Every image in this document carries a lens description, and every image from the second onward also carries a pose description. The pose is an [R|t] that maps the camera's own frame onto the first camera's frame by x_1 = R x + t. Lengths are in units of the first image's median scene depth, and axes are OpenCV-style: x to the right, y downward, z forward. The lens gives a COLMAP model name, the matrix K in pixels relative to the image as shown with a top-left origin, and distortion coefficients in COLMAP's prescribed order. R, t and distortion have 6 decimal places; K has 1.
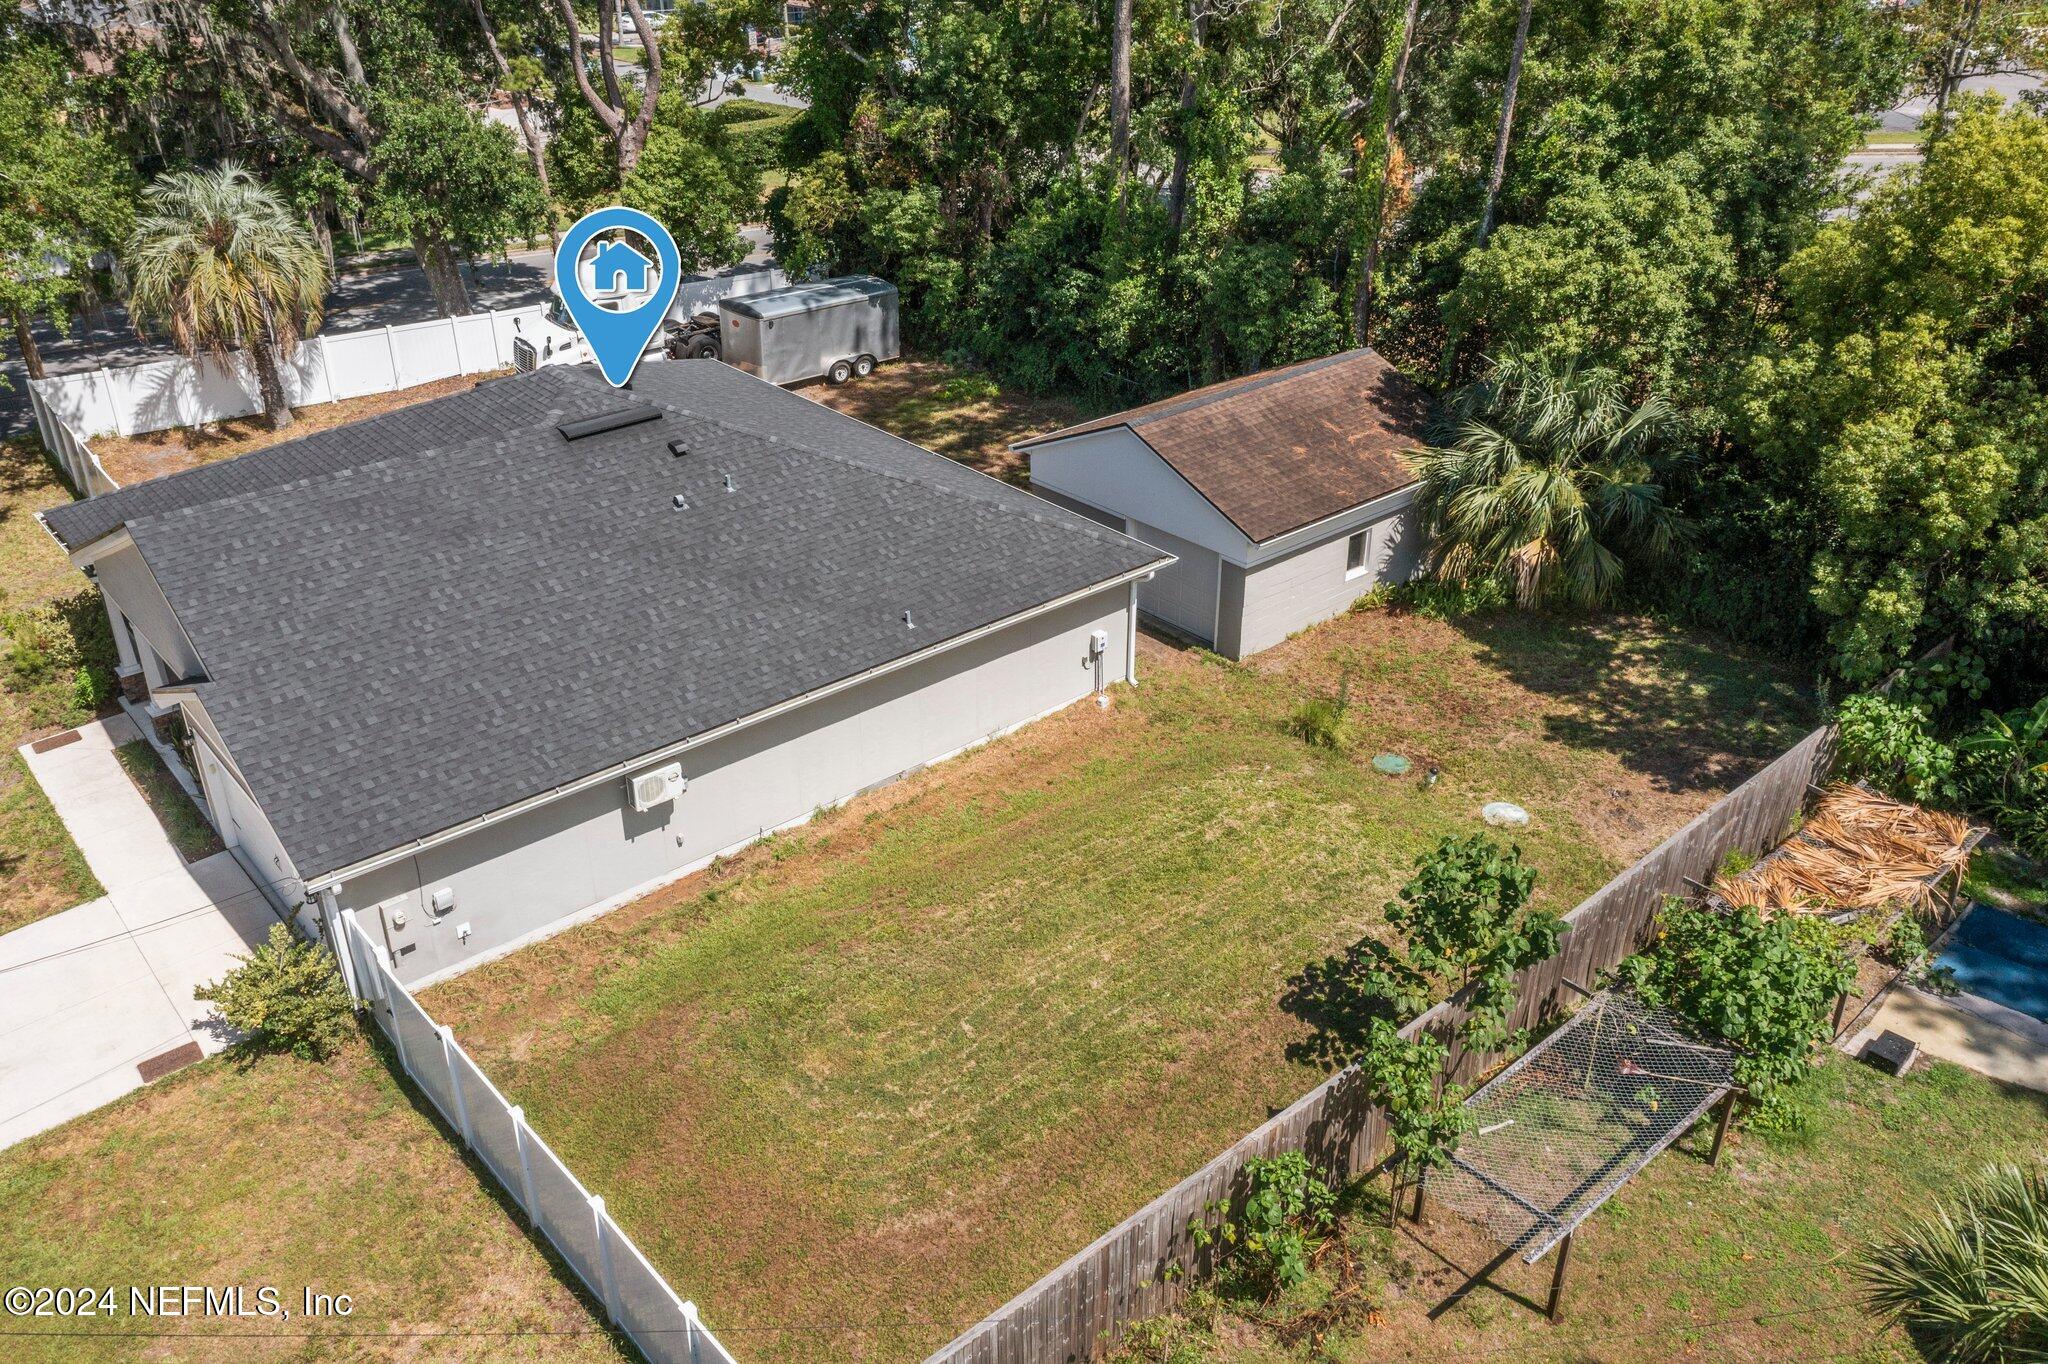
lens RADIAL K [[1606.7, 0, 1020.2], [0, 1606.7, 687.3], [0, 0, 1]] dist [-0.015009, -0.001201]
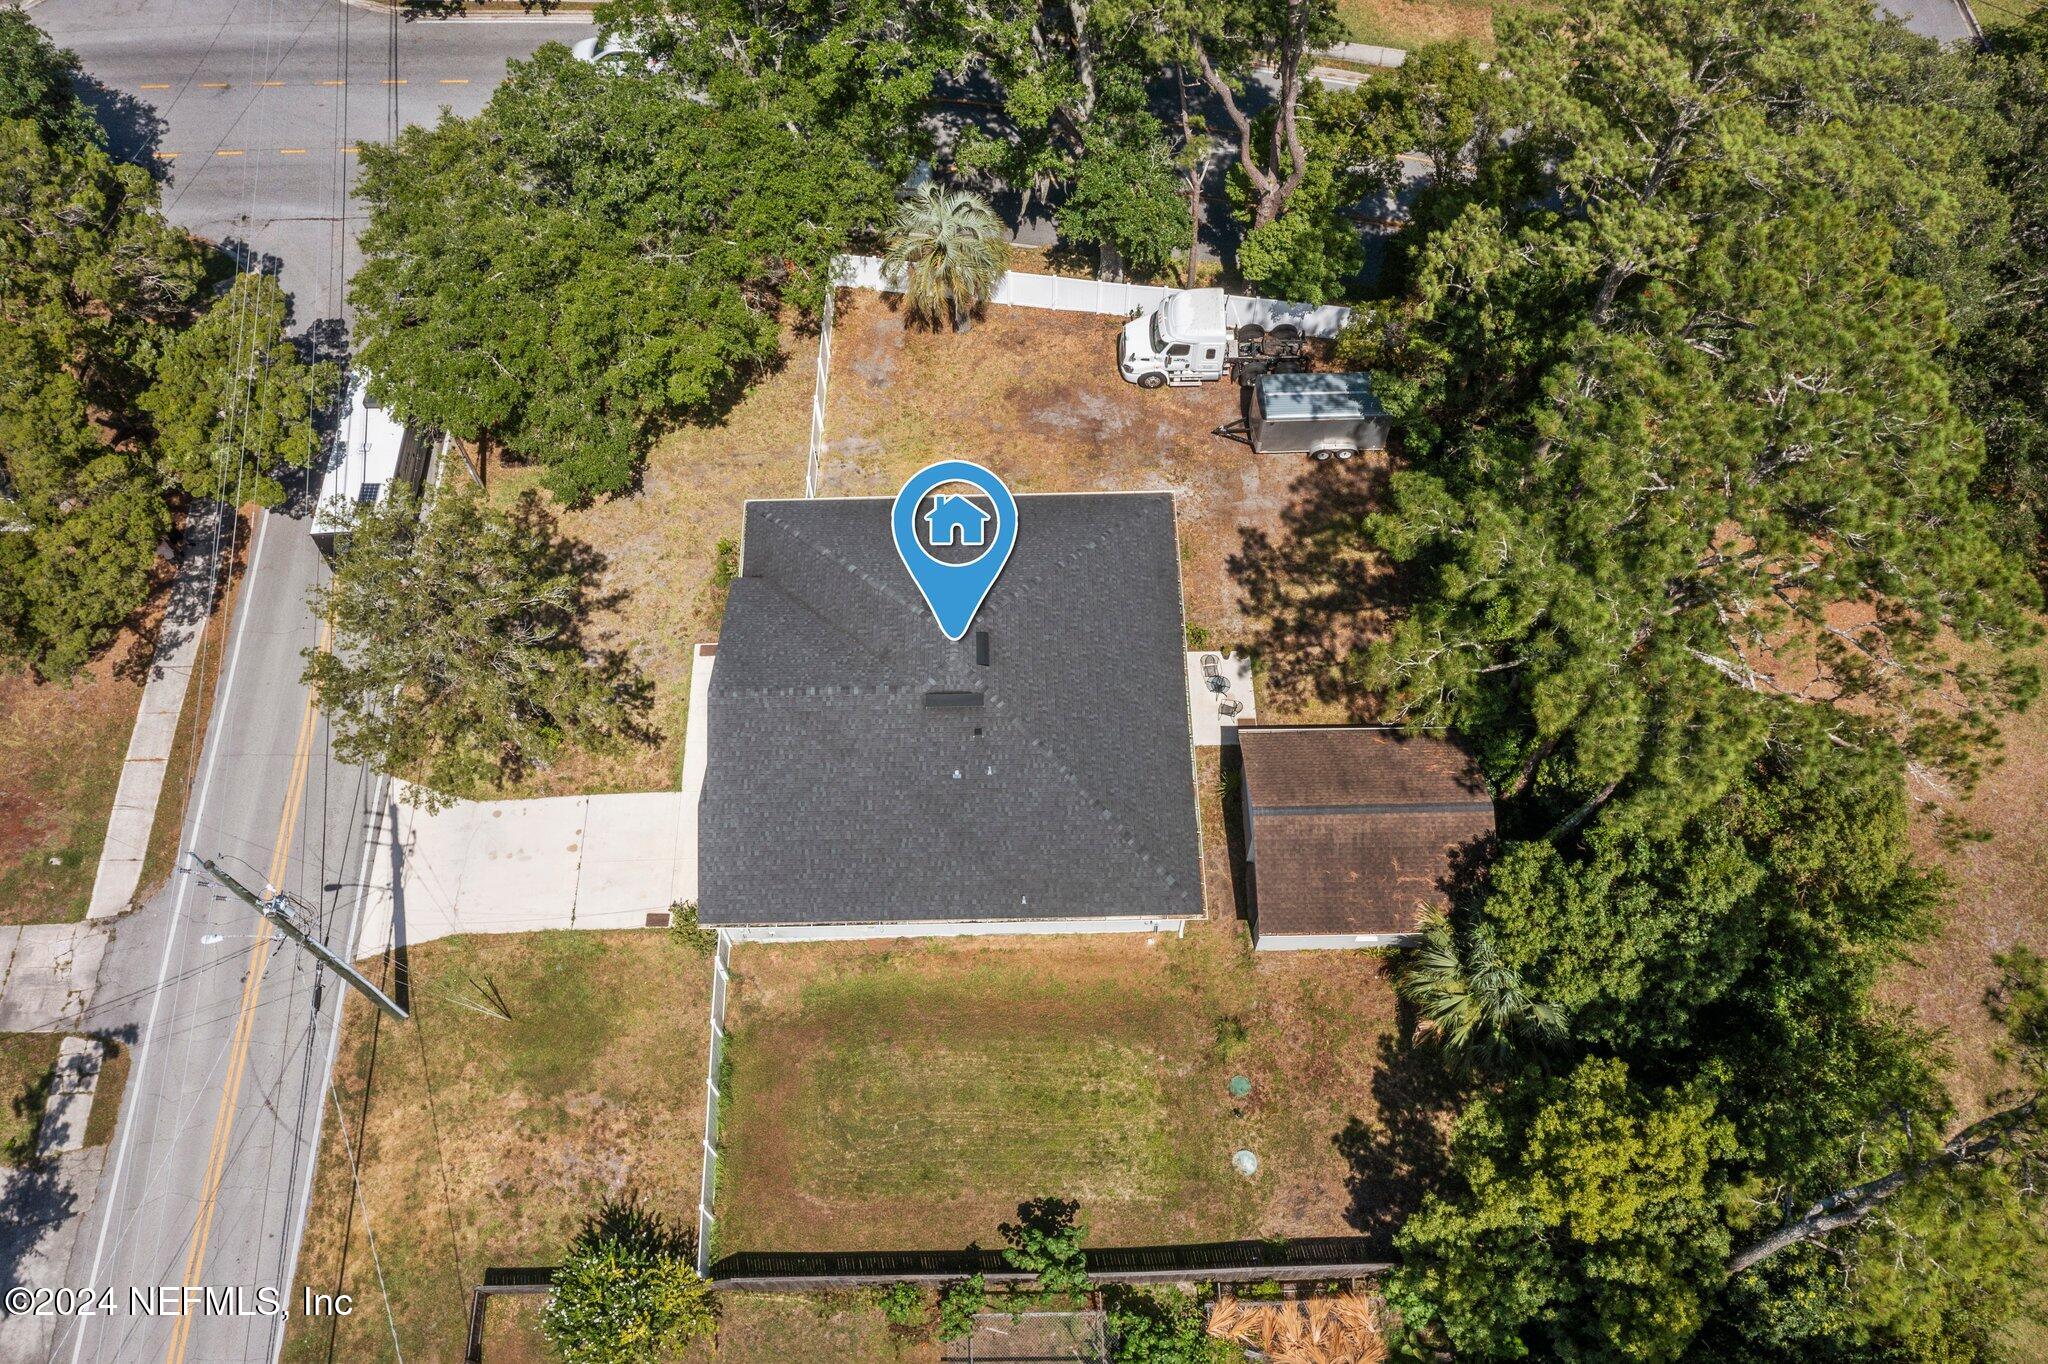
lens RADIAL K [[1599.0, 0, 1024.0], [0, 1599.0, 682.0], [0, 0, 1]] dist [-0.004987, -0.010424]
pose [[0.768362, 0.555392, -0.318054, 0.225500], [-0.297279, 0.749794, 0.591130, -0.783820], [0.566784, -0.359651, 0.741220, -0.172985]]
